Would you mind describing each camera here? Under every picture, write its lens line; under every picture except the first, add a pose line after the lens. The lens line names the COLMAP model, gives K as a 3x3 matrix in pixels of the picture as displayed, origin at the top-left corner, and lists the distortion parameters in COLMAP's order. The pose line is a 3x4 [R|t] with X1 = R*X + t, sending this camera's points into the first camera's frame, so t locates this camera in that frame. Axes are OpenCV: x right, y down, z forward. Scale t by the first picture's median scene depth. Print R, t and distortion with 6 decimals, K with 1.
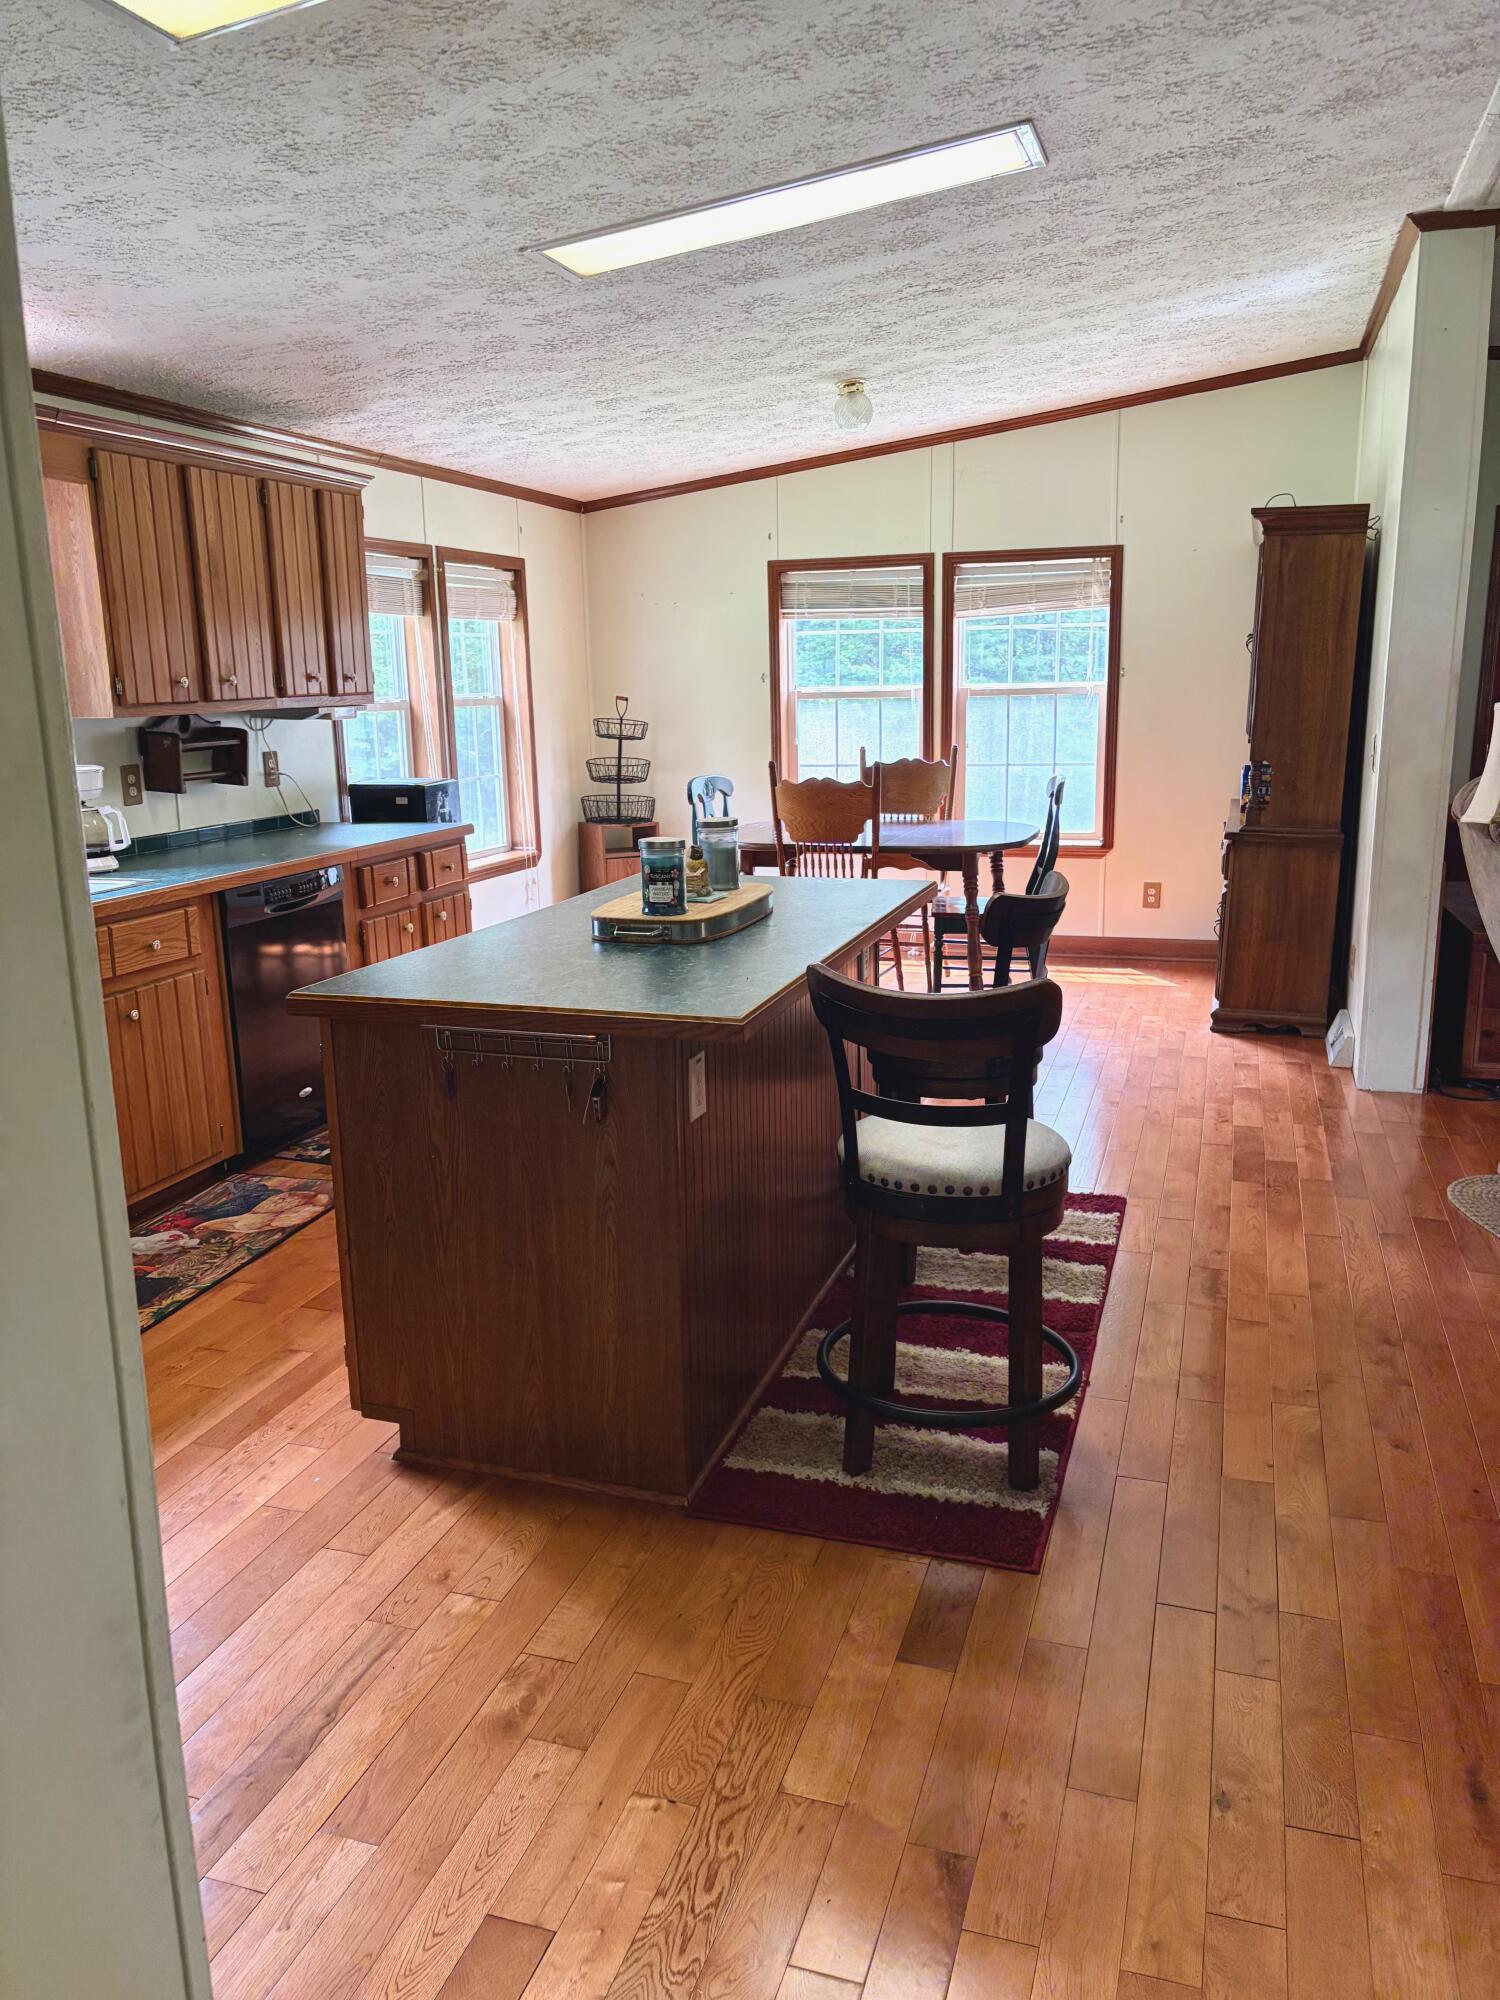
lens RADIAL K [[1516.8, 0, 743.7], [0, 1516.8, 1003.1], [0, 0, 1]] dist [0.053216, -0.049875]
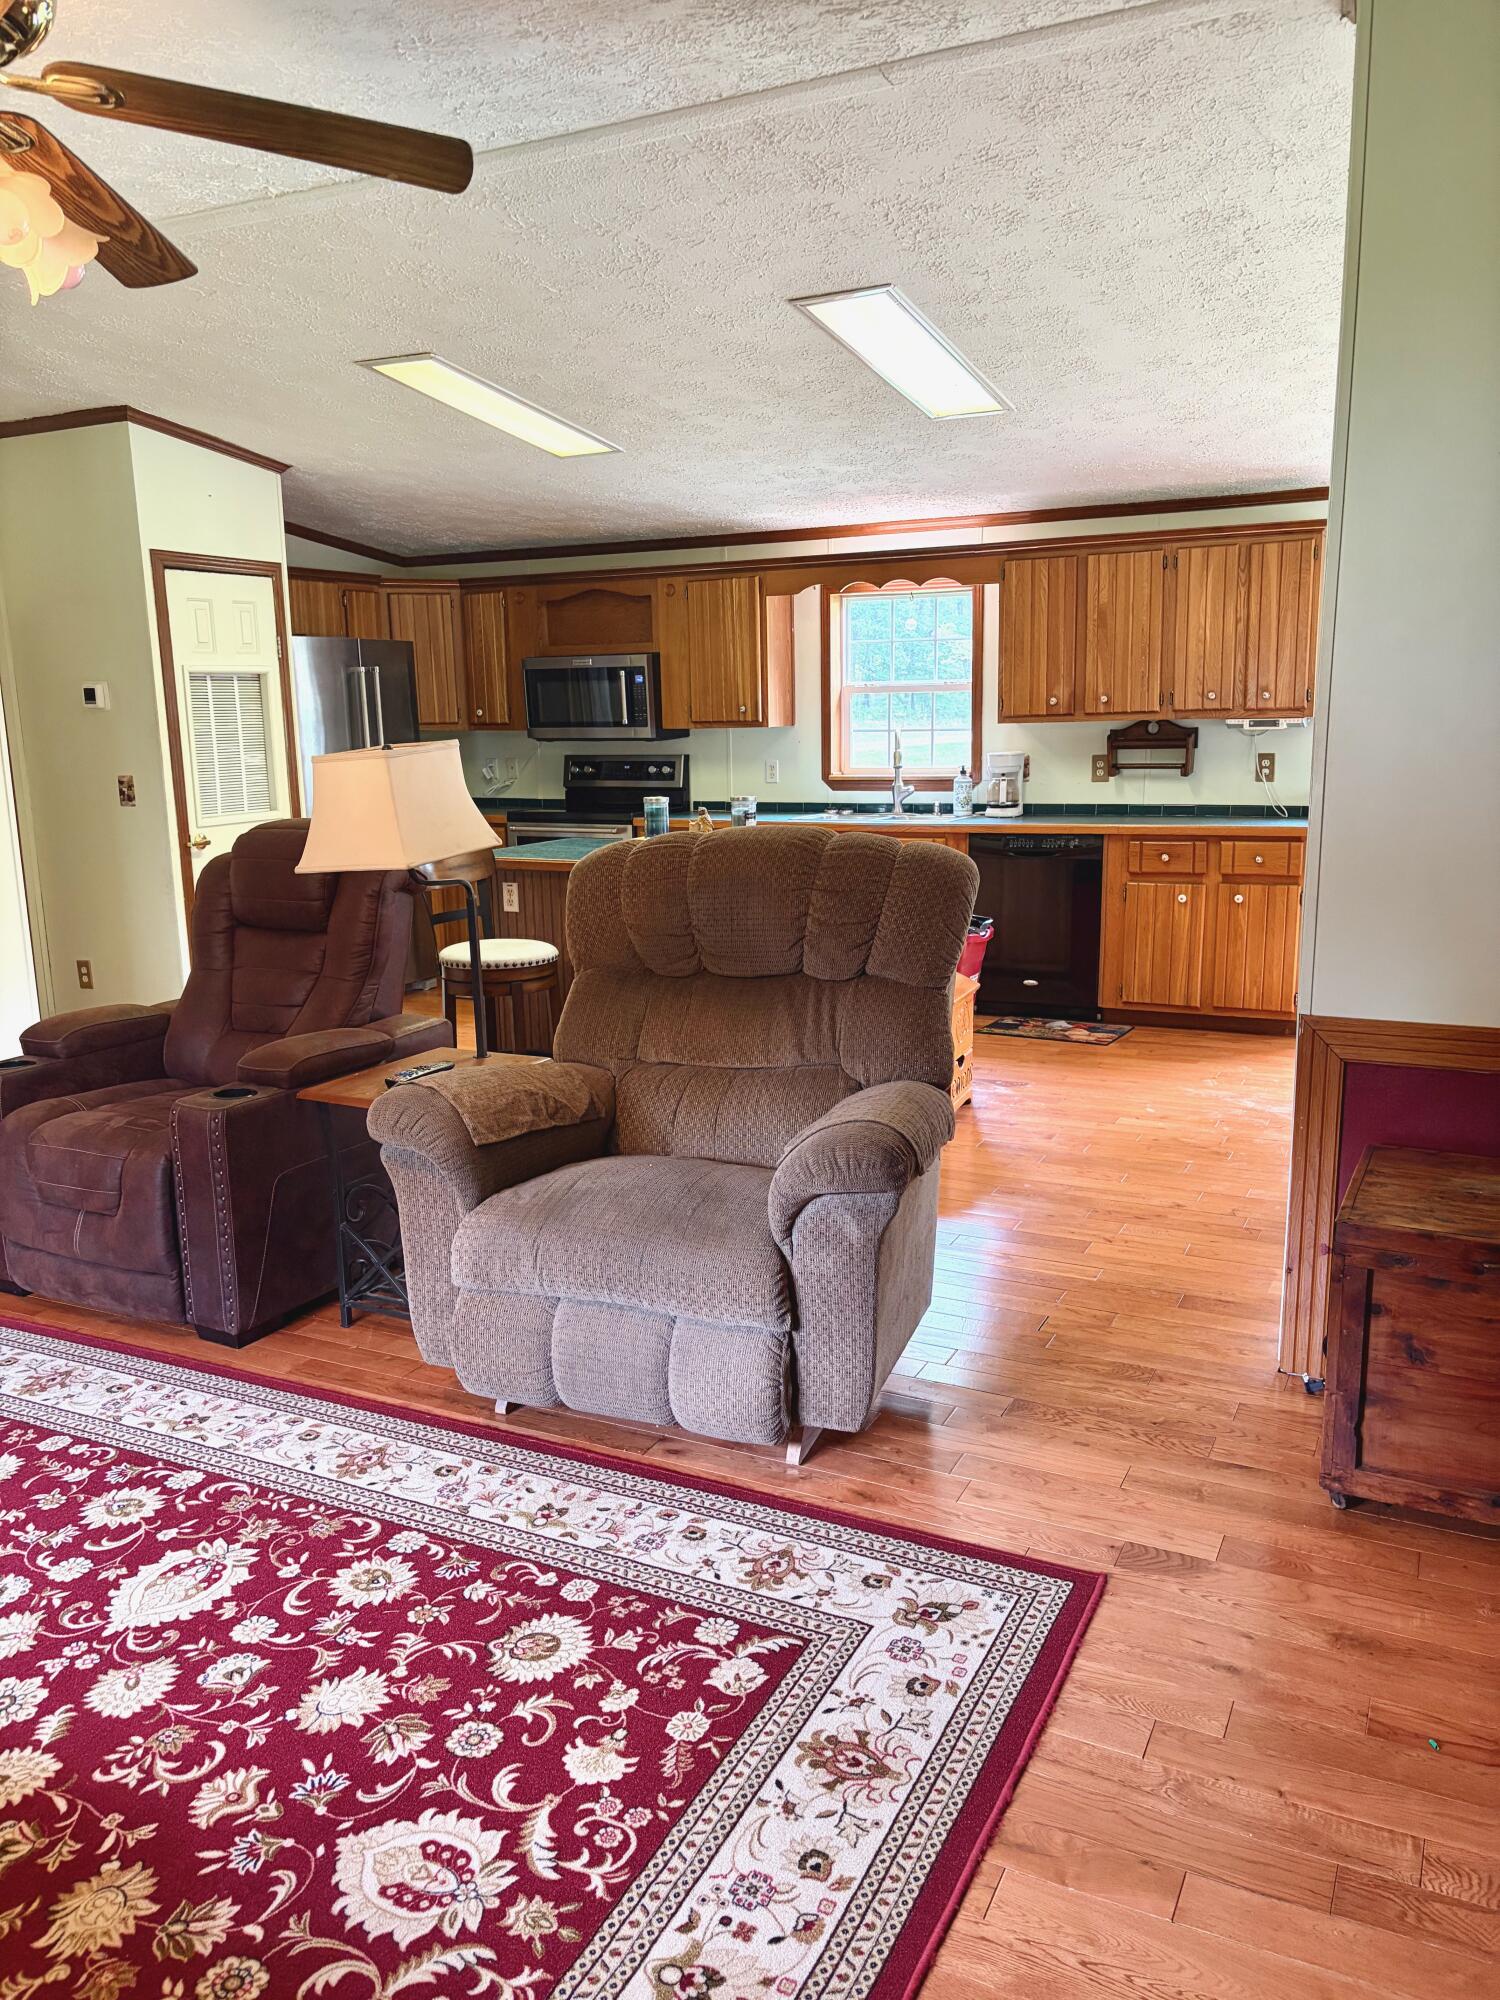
lens RADIAL K [[1516.8, 0, 743.7], [0, 1516.8, 1003.1], [0, 0, 1]] dist [0.053216, -0.049875]
pose [[-0.146754, 0.206767, -0.967321, 1.361041], [-0.188833, 0.954069, 0.232582, -0.245564], [0.970982, 0.216795, -0.100969, 1.038435]]
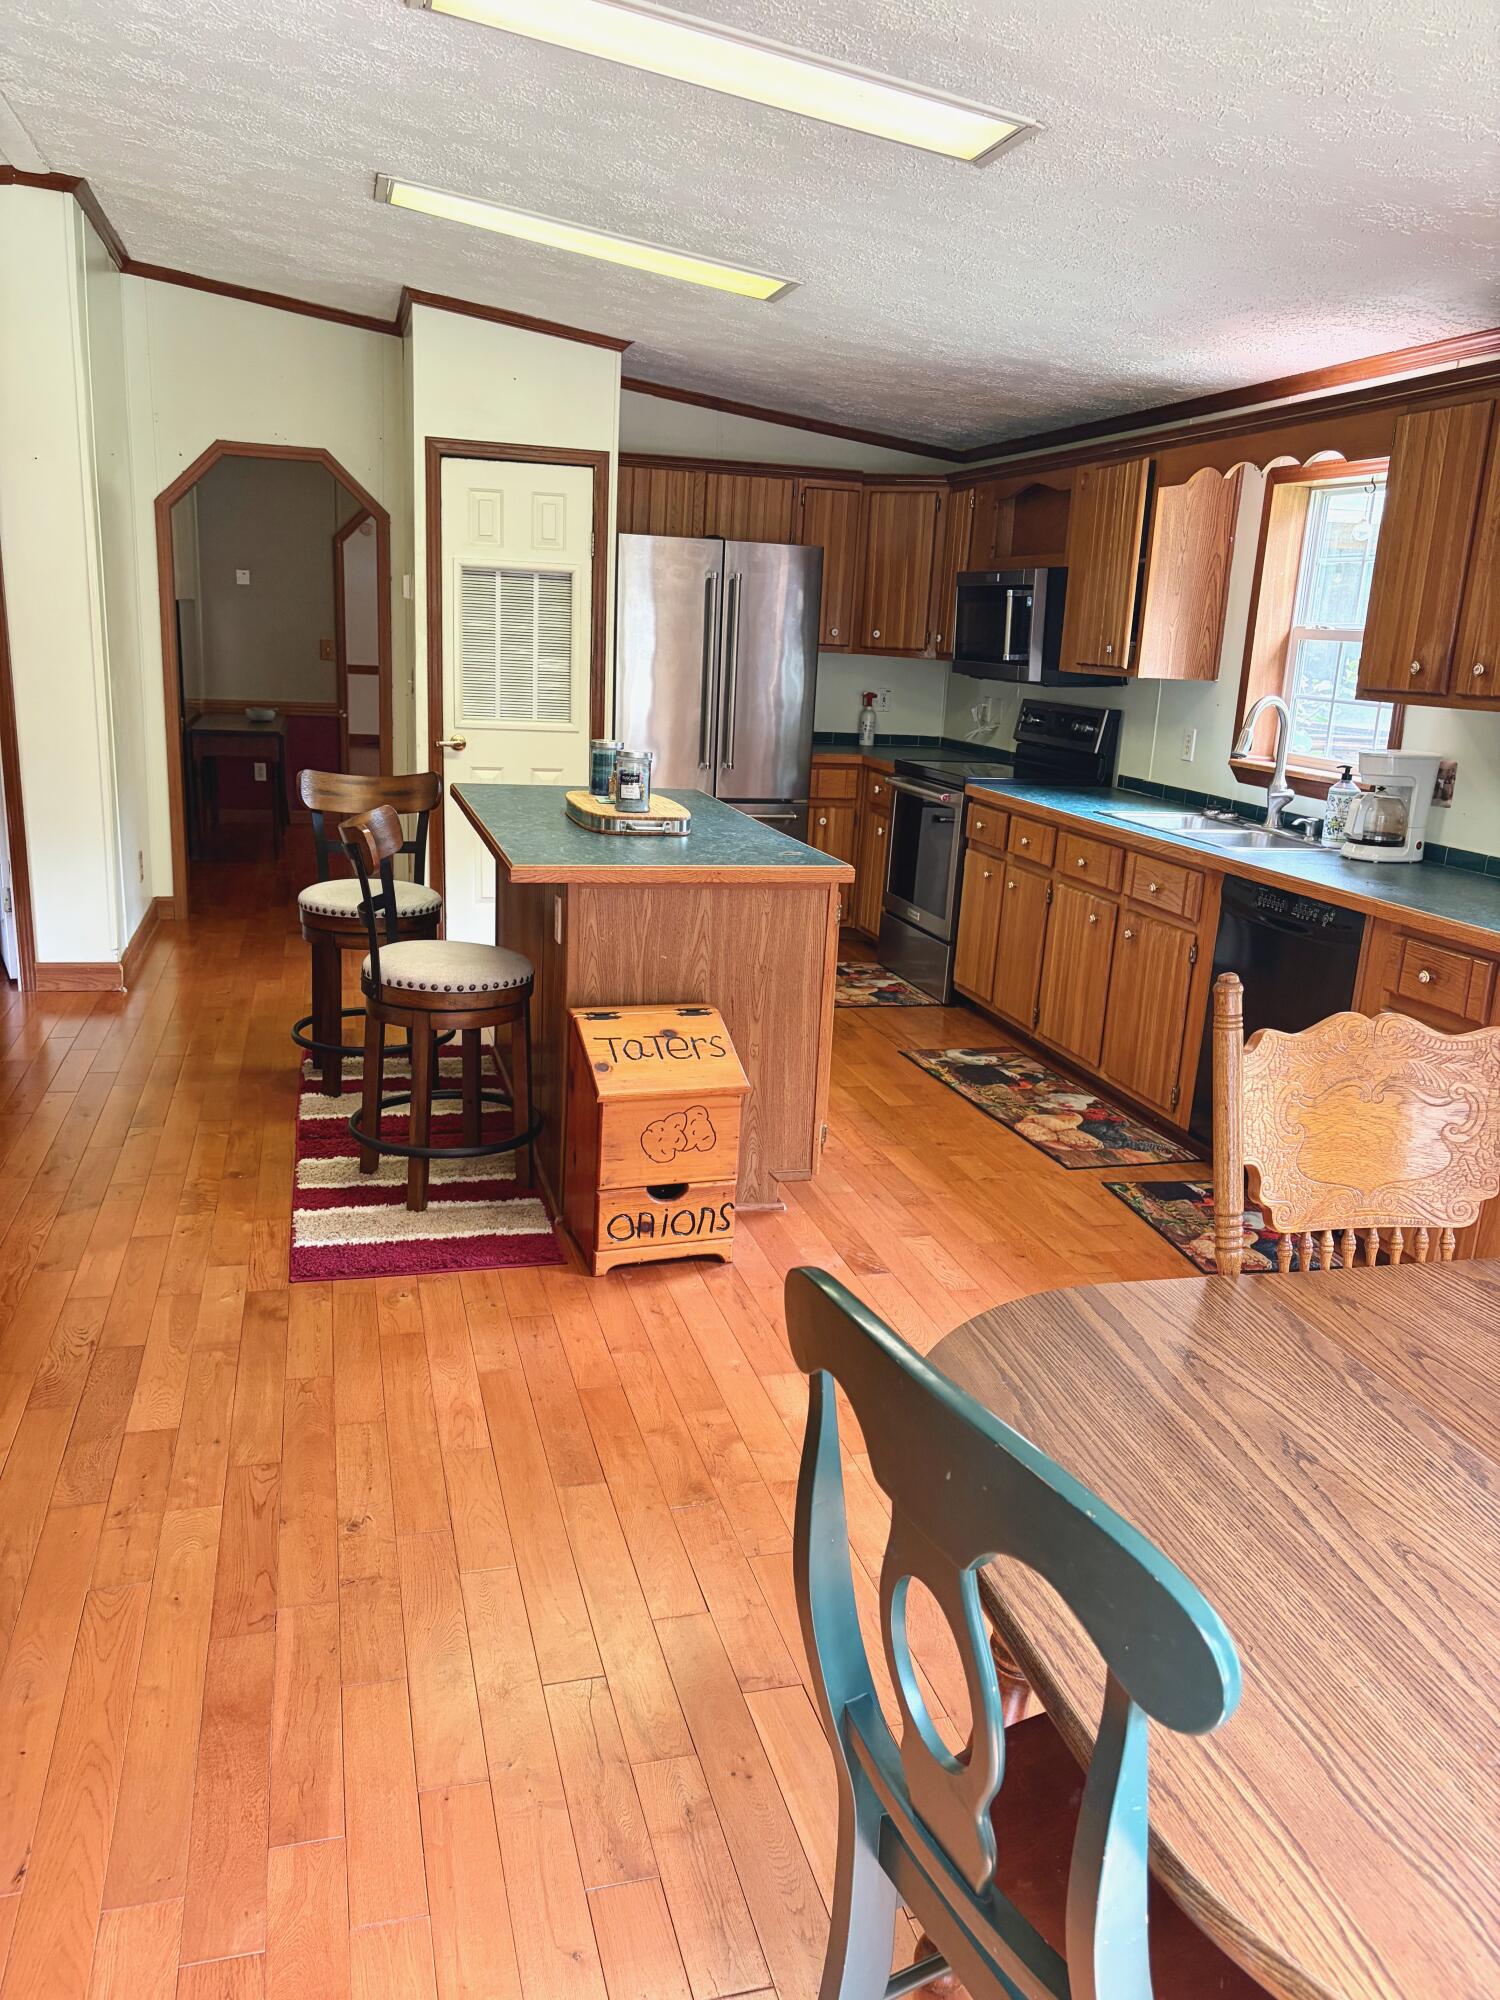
lens RADIAL K [[1516.8, 0, 743.7], [0, 1516.8, 1003.1], [0, 0, 1]] dist [0.053216, -0.049875]
pose [[-0.833546, 0.109460, -0.541497, 0.490138], [-0.154025, 0.895263, 0.418068, -0.387510], [0.530544, 0.431883, -0.729383, 1.705934]]
